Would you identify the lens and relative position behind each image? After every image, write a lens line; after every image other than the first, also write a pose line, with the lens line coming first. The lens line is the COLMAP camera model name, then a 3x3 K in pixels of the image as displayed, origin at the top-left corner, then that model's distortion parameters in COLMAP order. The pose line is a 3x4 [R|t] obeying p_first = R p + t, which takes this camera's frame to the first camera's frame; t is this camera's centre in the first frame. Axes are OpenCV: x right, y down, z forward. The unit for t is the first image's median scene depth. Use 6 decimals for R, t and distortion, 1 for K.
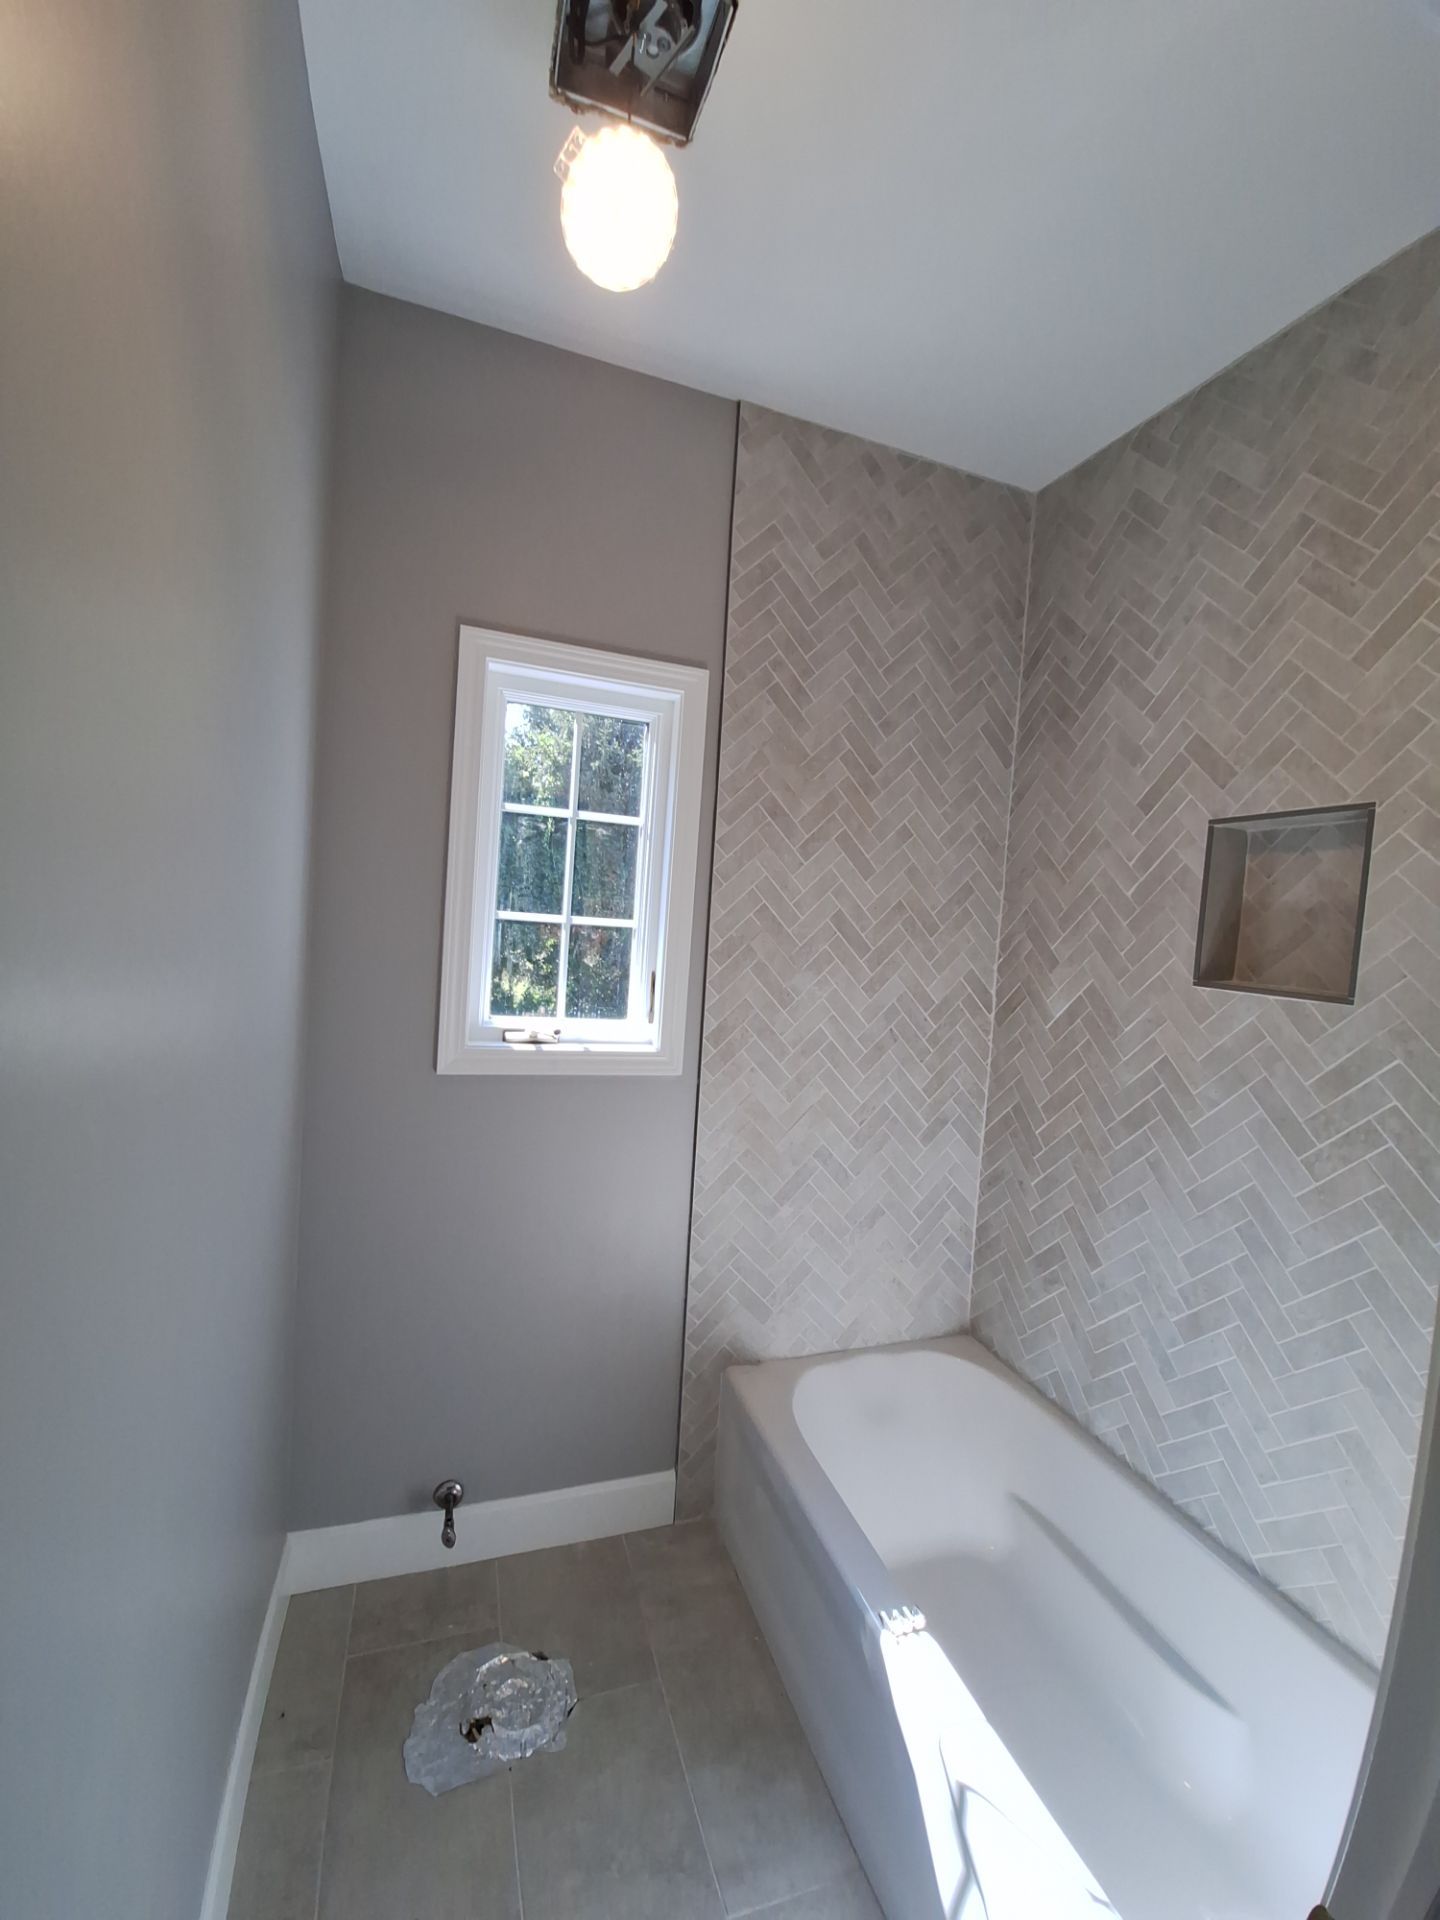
lens RADIAL K [[751.4, 0, 712.9], [0, 751.4, 961.7], [0, 0, 1]] dist [-0.020371, -0.002274]
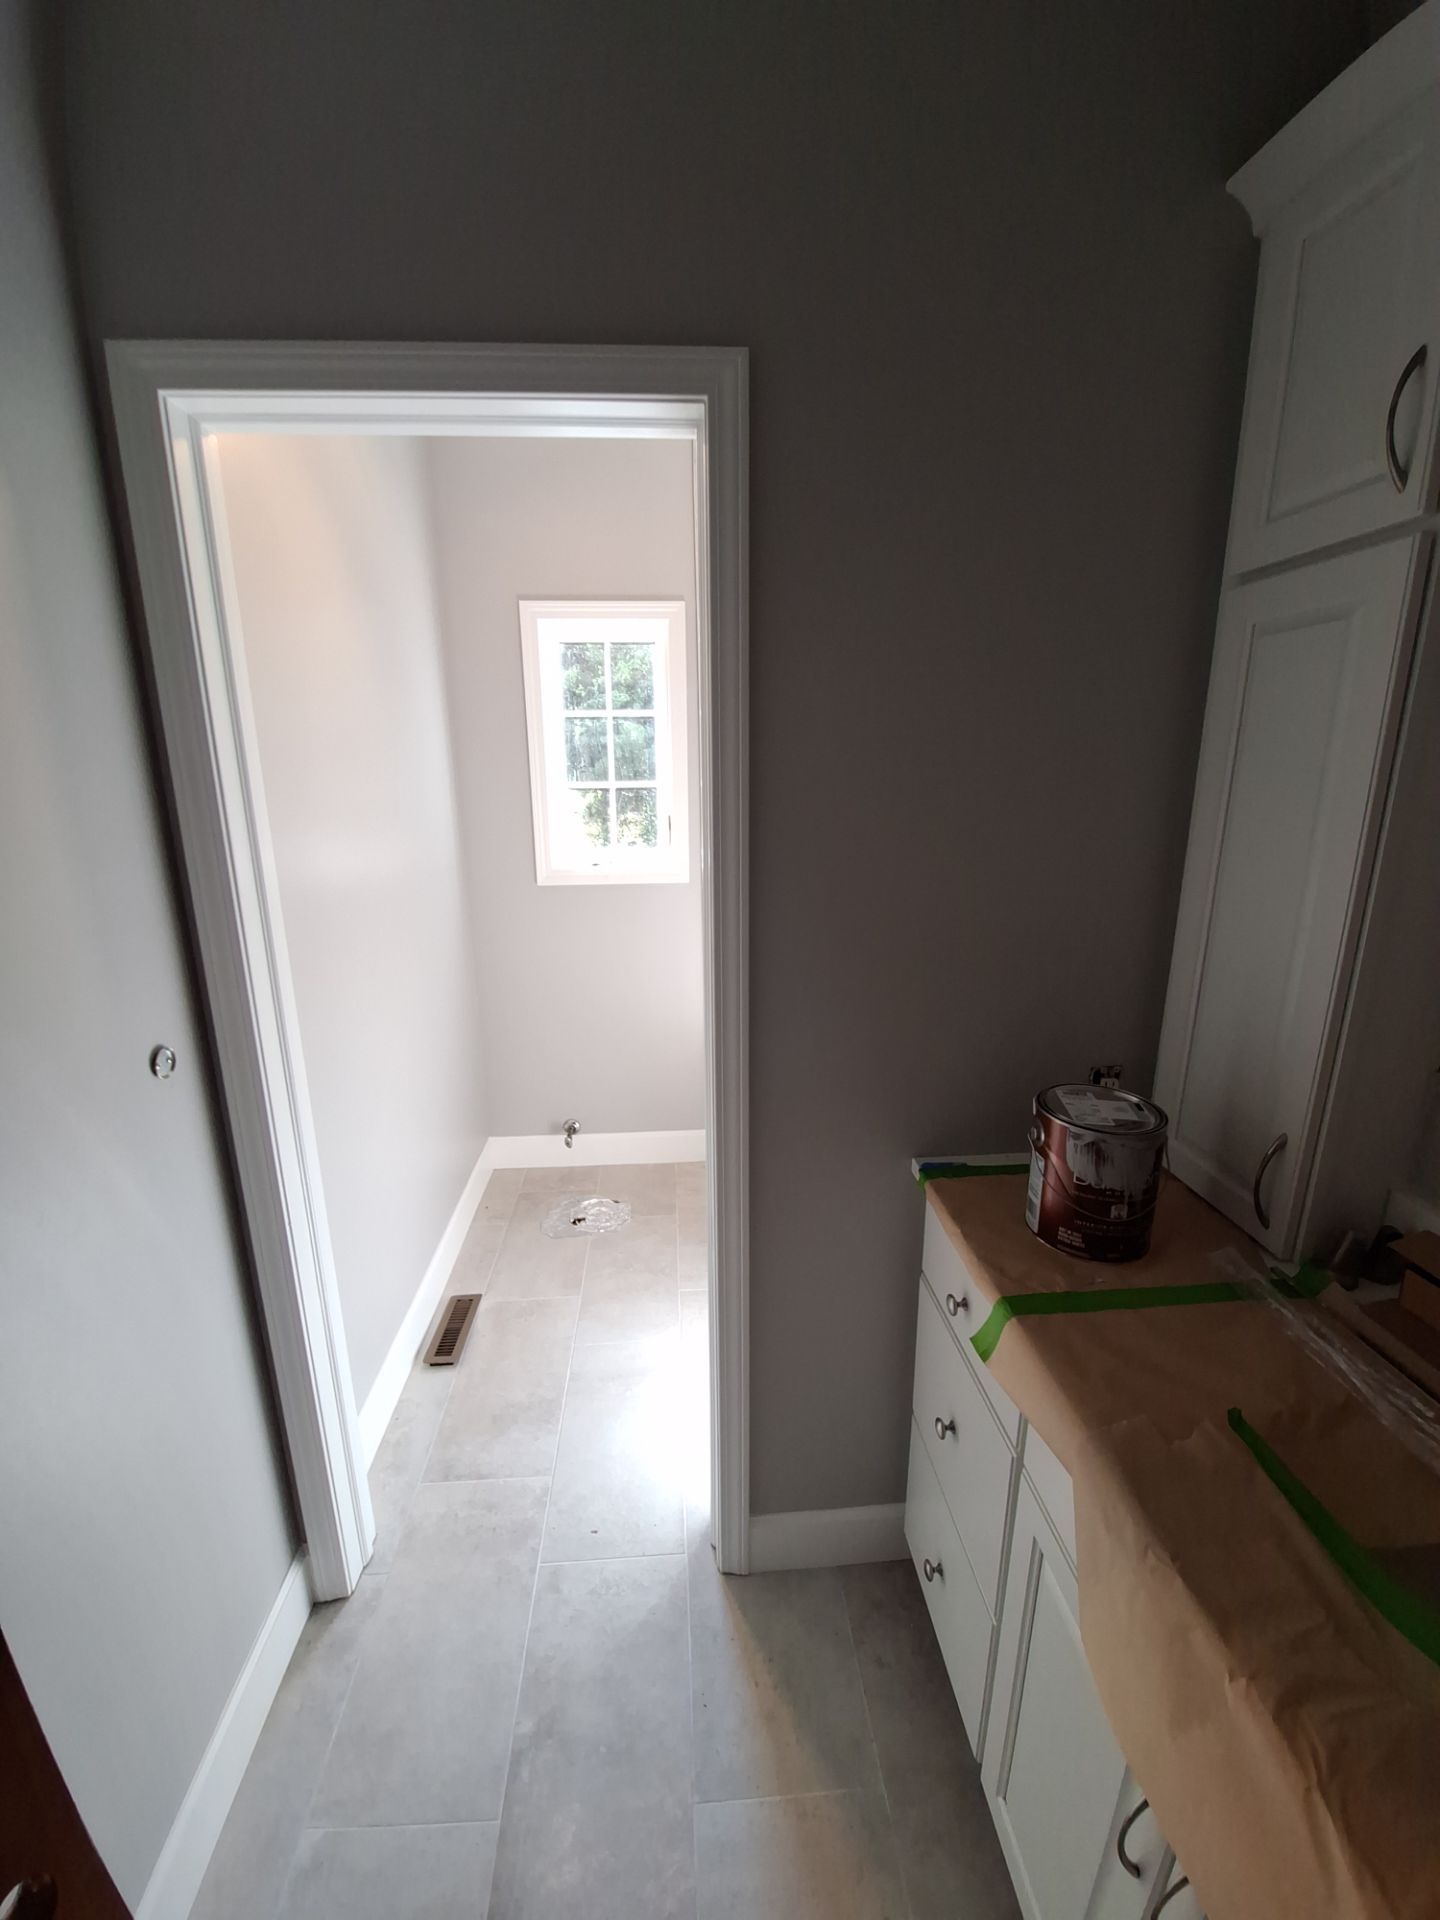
lens RADIAL K [[751.4, 0, 721.5], [0, 751.4, 958.2], [0, 0, 1]] dist [-0.020371, -0.002274]
pose [[0.965093, -0.007975, -0.261785, 0.434140], [0.059786, 0.979854, 0.190556, 0.014013], [0.254991, -0.199555, 0.946127, -0.484642]]
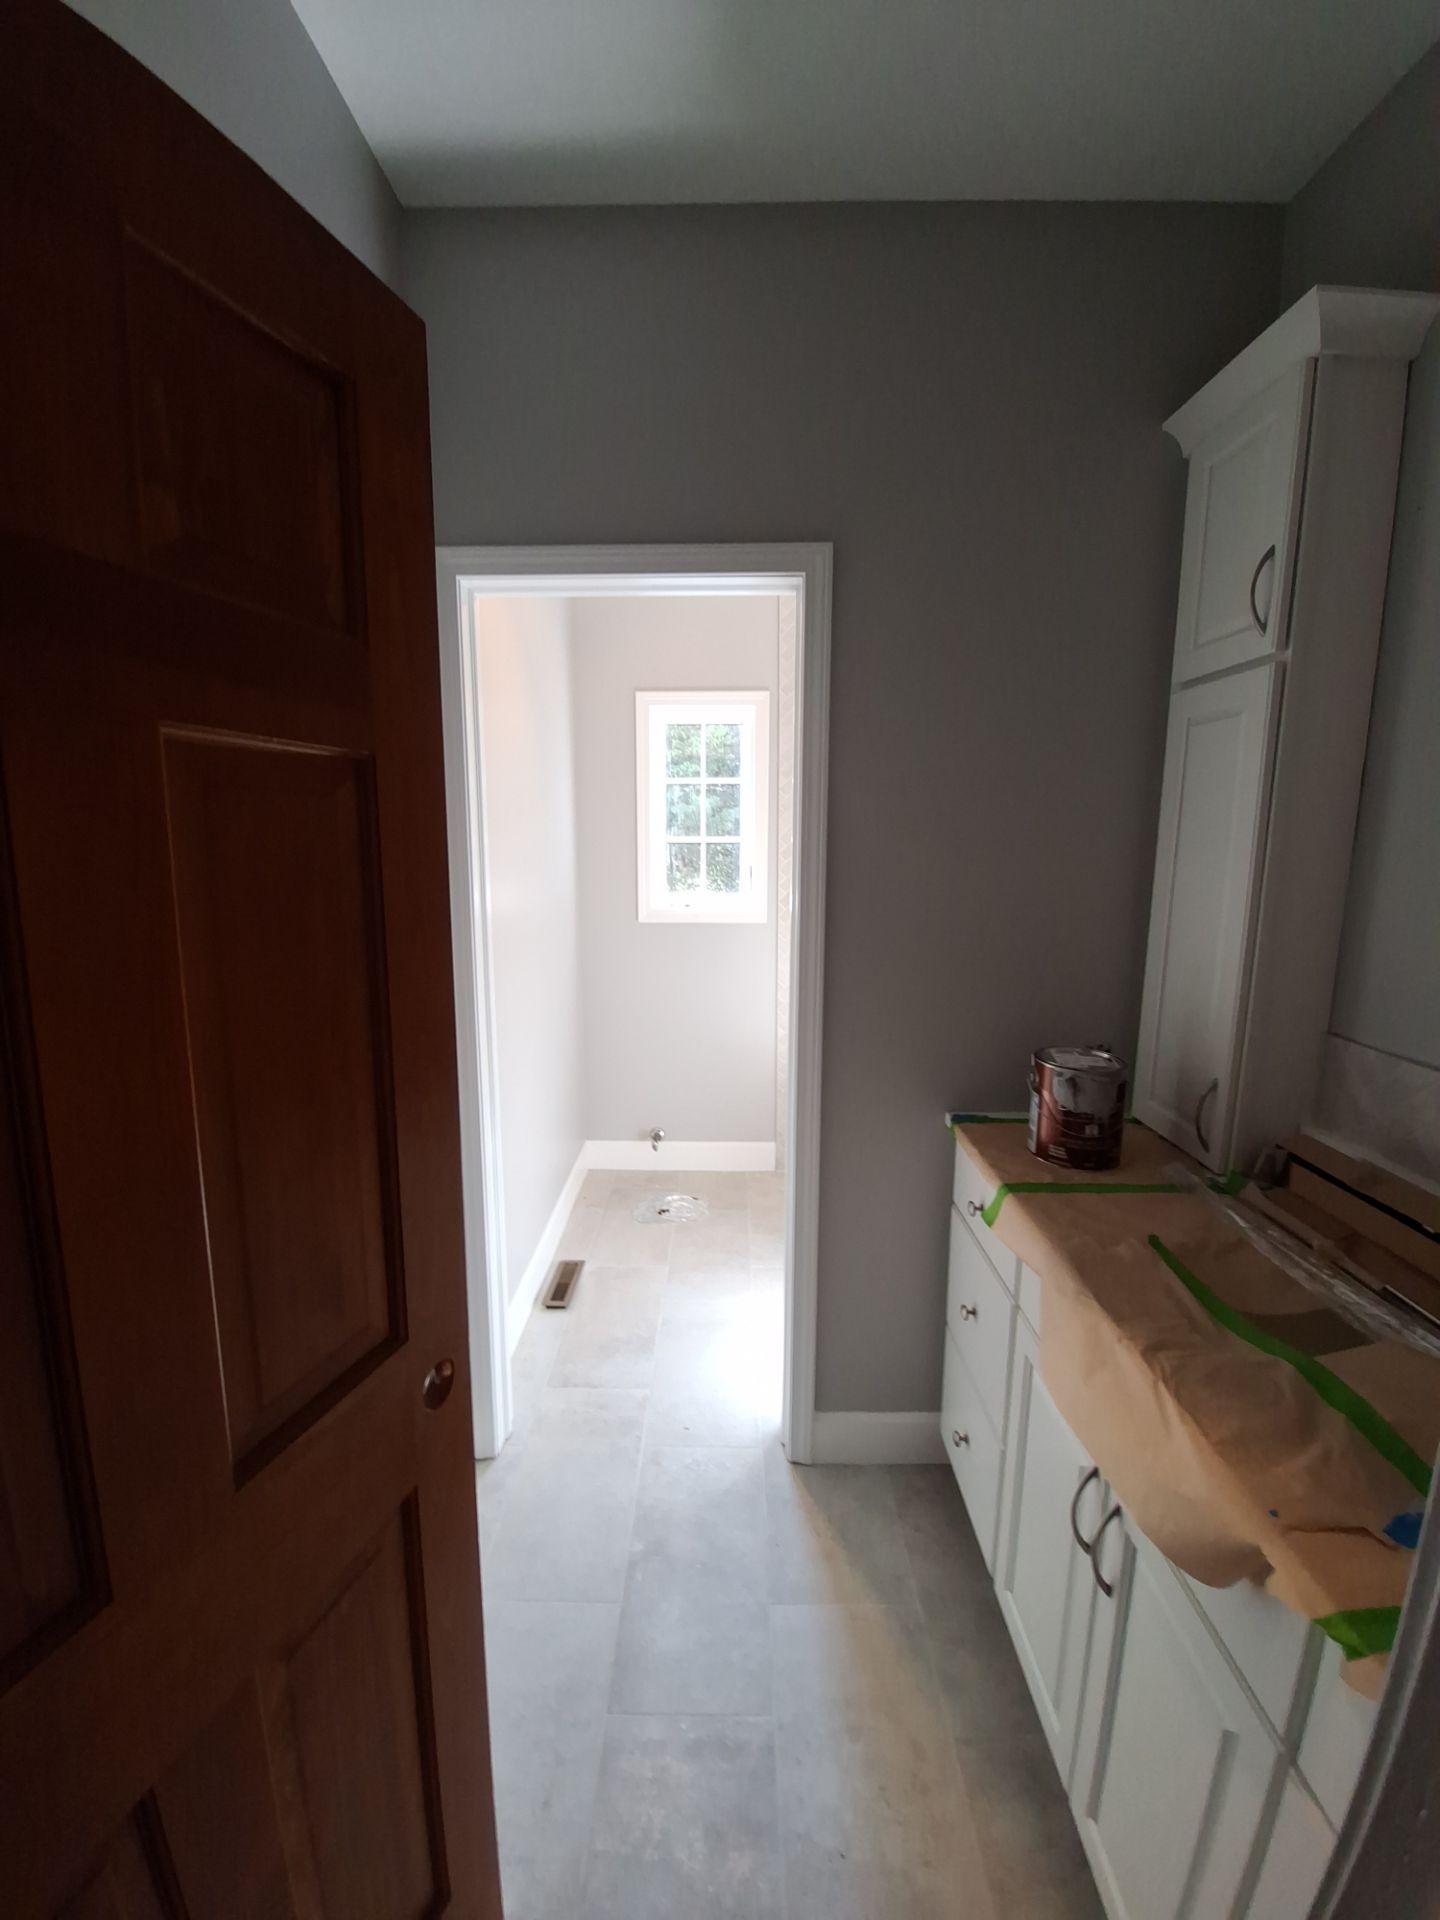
lens RADIAL K [[751.4, 0, 719.6], [0, 751.4, 967.1], [0, 0, 1]] dist [-0.020371, -0.002274]
pose [[0.941088, -0.007100, -0.338088, 0.473608], [0.047484, 0.992648, 0.111330, 0.051004], [0.334812, -0.120825, 0.934506, -0.755753]]
